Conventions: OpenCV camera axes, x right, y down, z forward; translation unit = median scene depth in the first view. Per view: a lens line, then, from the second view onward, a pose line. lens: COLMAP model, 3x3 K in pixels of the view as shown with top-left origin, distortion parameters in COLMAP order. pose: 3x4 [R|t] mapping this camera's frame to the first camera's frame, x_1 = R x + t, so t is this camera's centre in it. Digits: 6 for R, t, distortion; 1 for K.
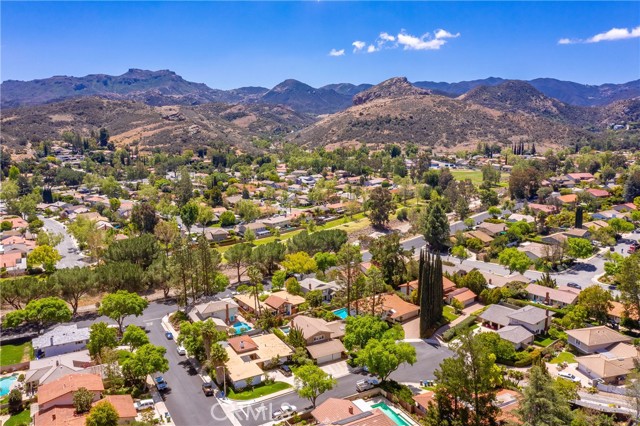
lens RADIAL K [[509.8, 0, 320.0], [0, 509.8, 213.0], [0, 0, 1]] dist [-0.010871, -0.002662]
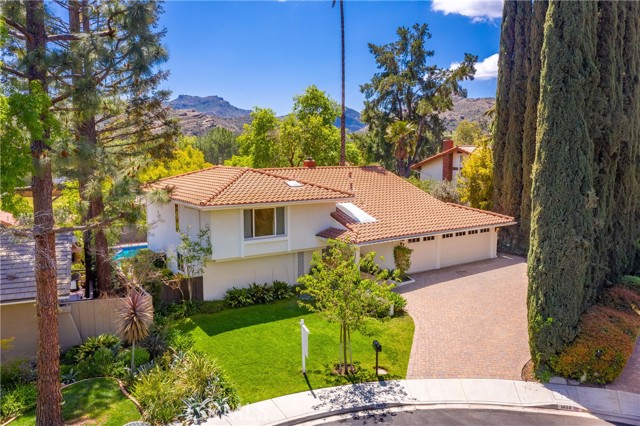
lens RADIAL K [[509.8, 0, 320.0], [0, 509.8, 213.0], [0, 0, 1]] dist [-0.010871, -0.002662]
pose [[0.995361, 0.011570, -0.095512, 0.148592], [-0.017314, 0.998076, -0.059533, 0.203604], [0.094639, 0.060910, 0.993646, 0.826852]]
